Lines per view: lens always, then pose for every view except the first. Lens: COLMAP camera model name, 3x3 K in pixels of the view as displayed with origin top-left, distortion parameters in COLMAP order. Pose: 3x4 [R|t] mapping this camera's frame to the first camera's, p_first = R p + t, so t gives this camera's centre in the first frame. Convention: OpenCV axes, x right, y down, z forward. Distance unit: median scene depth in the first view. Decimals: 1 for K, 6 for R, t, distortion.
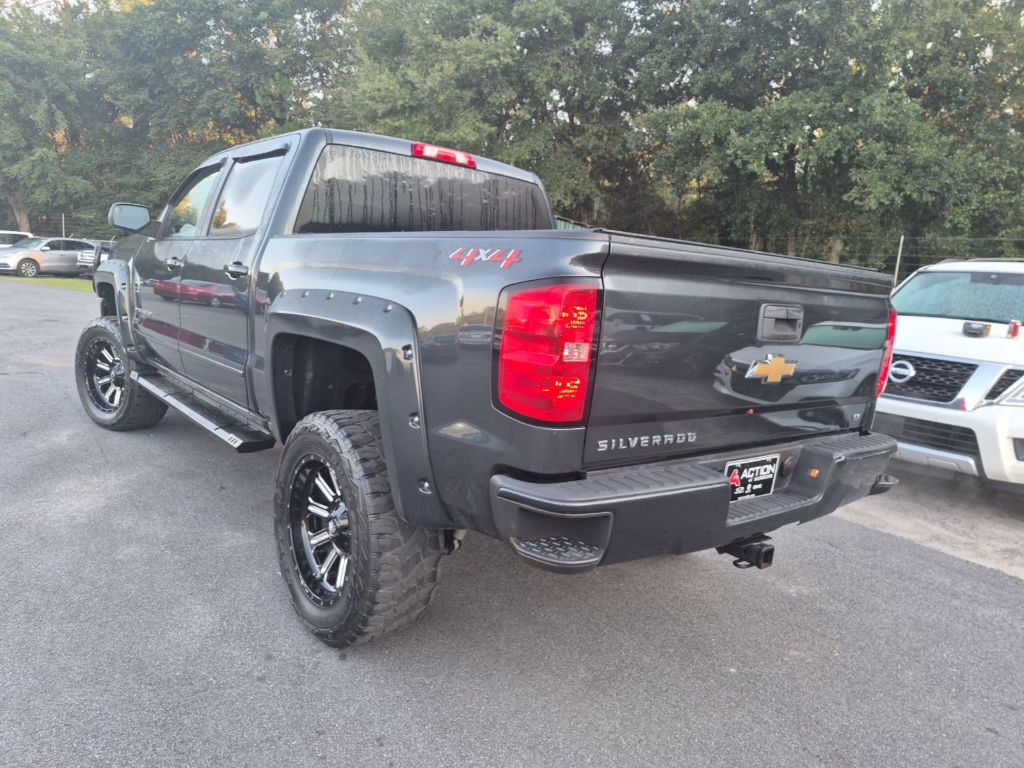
lens RADIAL K [[757.1, 0, 517.4], [0, 757.1, 379.9], [0, 0, 1]] dist [0.022870, -0.016154]
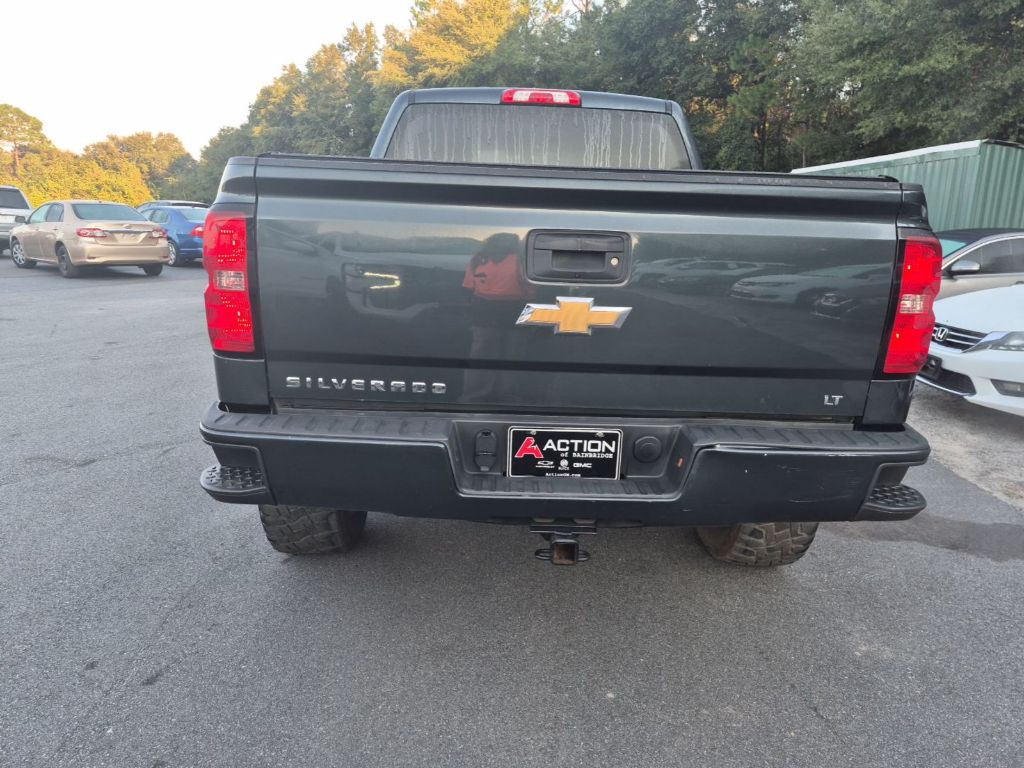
lens RADIAL K [[757.1, 0, 518.0], [0, 757.1, 380.8], [0, 0, 1]] dist [0.022870, -0.016154]
pose [[0.776885, 0.078603, -0.624717, 0.567919], [-0.055087, 0.996858, 0.056922, 0.008414], [0.627228, -0.009808, 0.778774, 0.258563]]
